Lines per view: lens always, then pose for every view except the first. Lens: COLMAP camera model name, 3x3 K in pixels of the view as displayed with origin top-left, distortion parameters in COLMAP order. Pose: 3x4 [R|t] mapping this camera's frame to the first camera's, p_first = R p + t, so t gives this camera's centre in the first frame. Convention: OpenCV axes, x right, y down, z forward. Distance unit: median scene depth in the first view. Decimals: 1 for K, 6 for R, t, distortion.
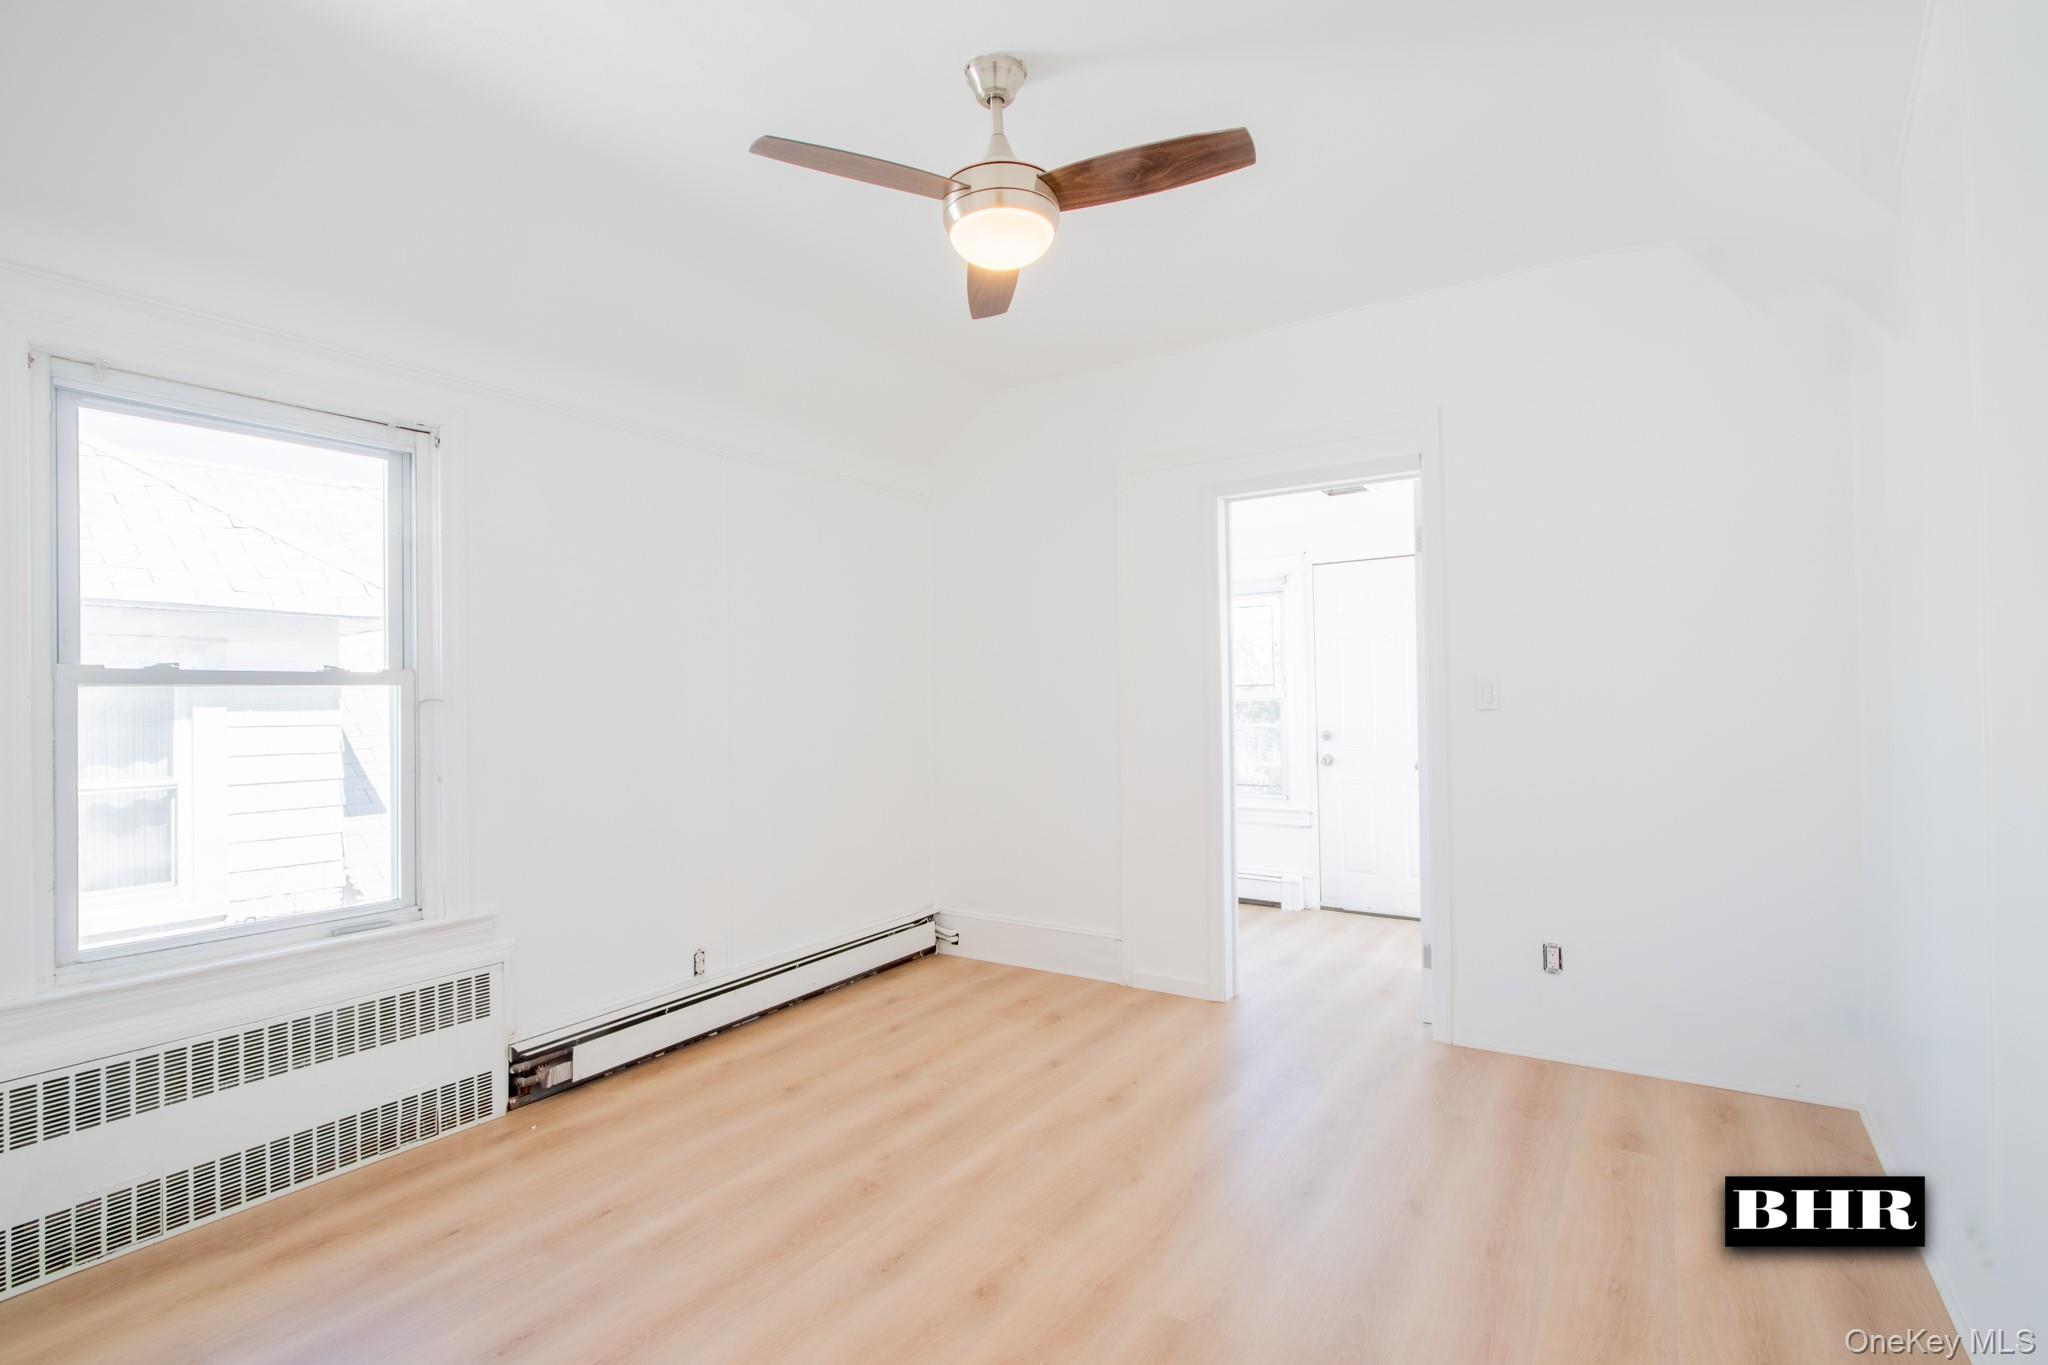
lens RADIAL K [[999.3, 0, 1024.0], [0, 999.3, 682.5], [0, 0, 1]] dist [-0.034133, -0.000026]
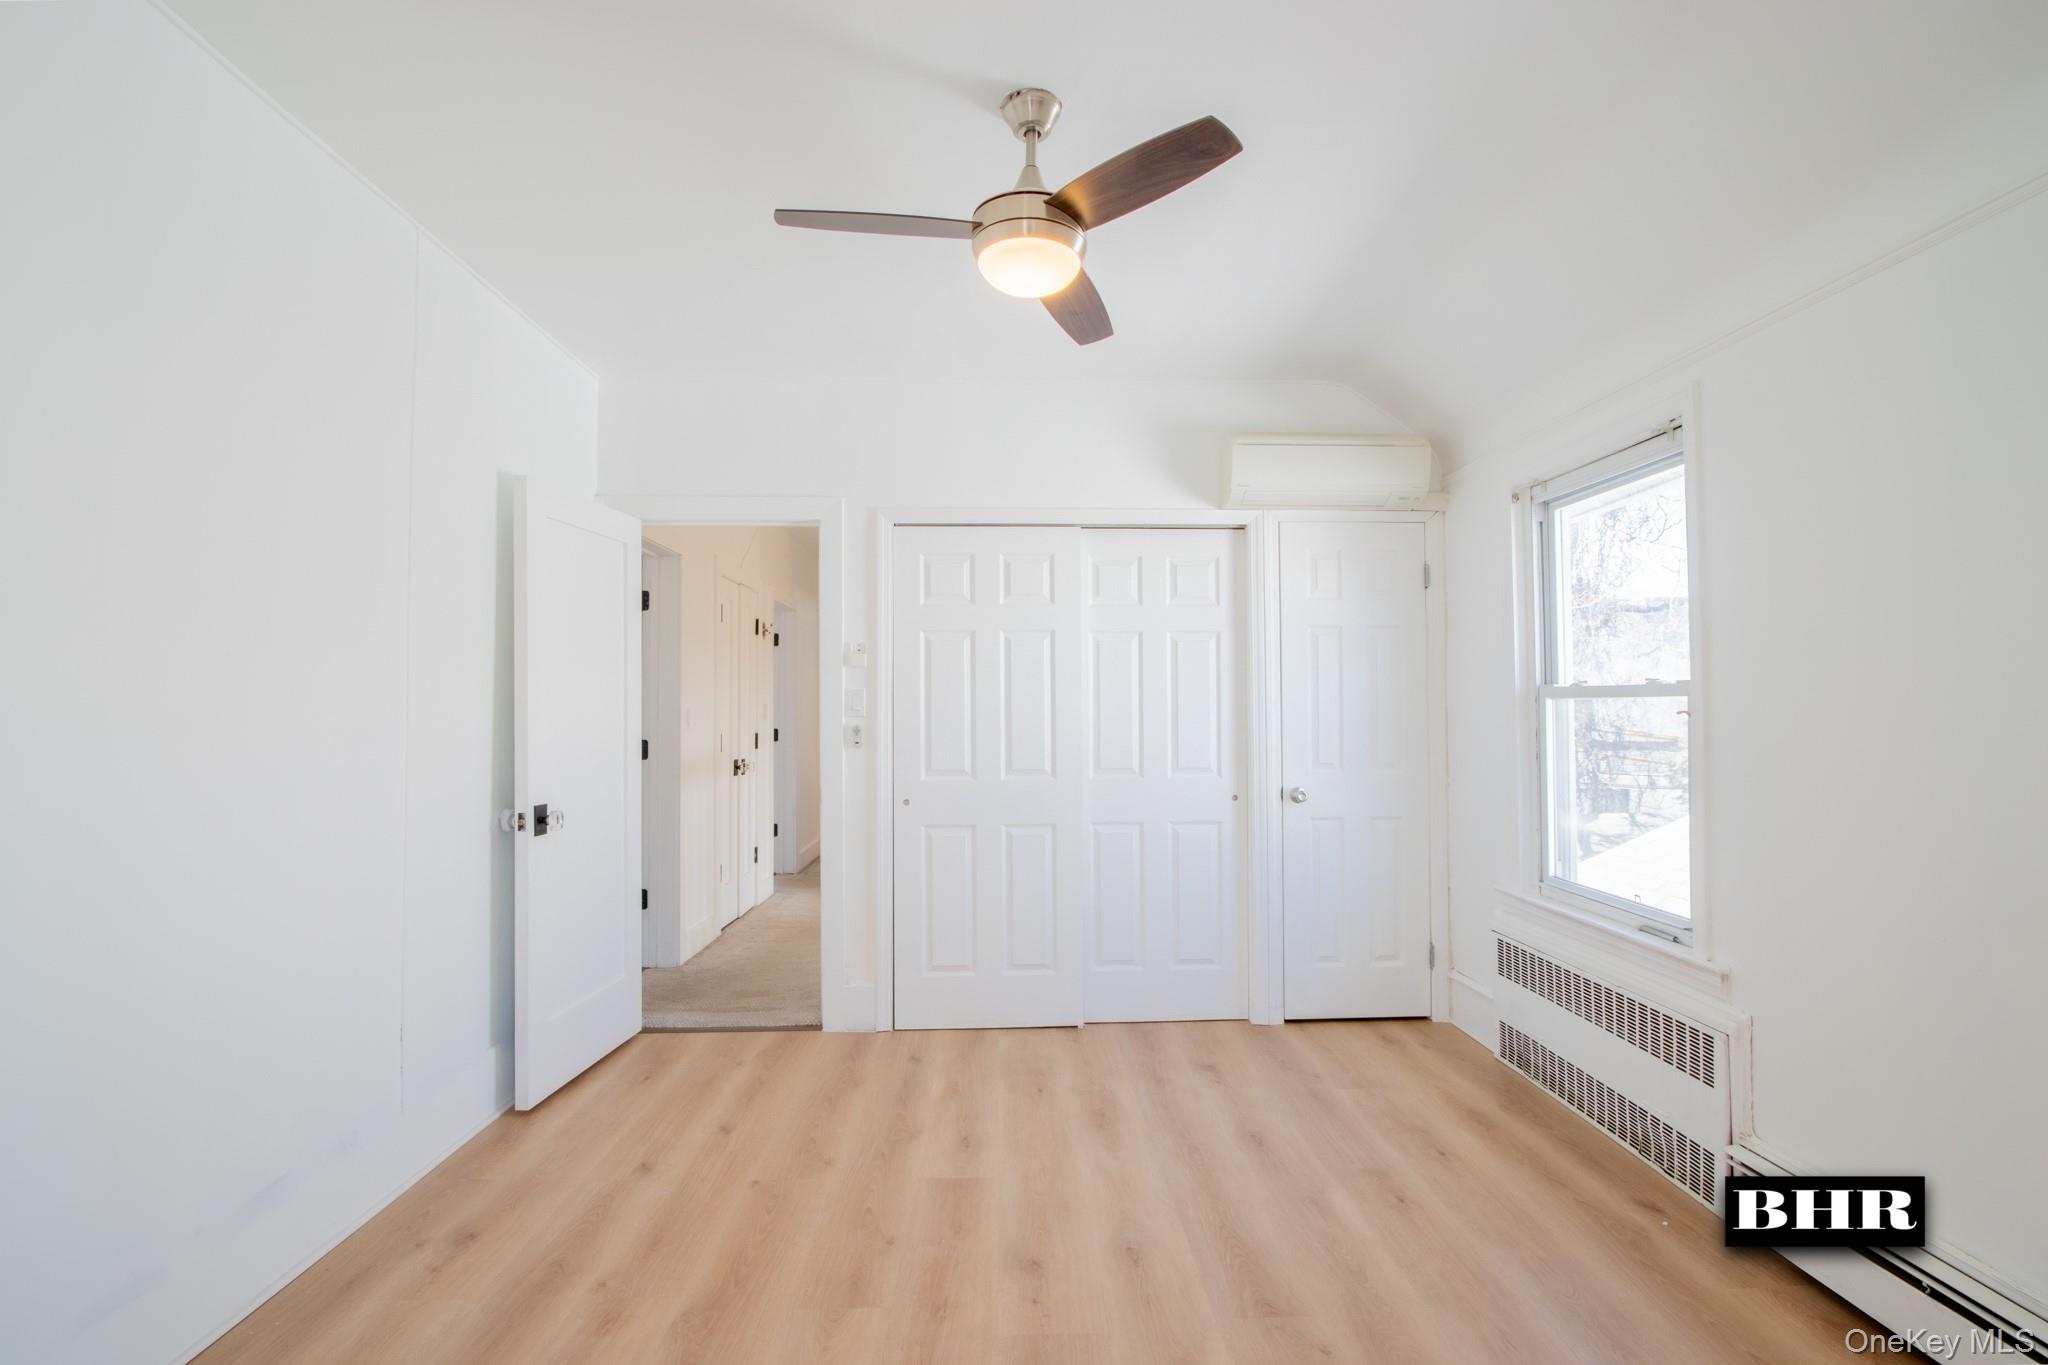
lens RADIAL K [[952.5, 0, 1030.2], [0, 952.5, 688.9], [0, 0, 1]] dist [-0.009014, 0.000185]
pose [[-0.842419, -0.005590, -0.538794, 0.460066], [0.024400, 0.998525, -0.048511, 0.029049], [0.538270, -0.054014, -0.841040, 1.656227]]
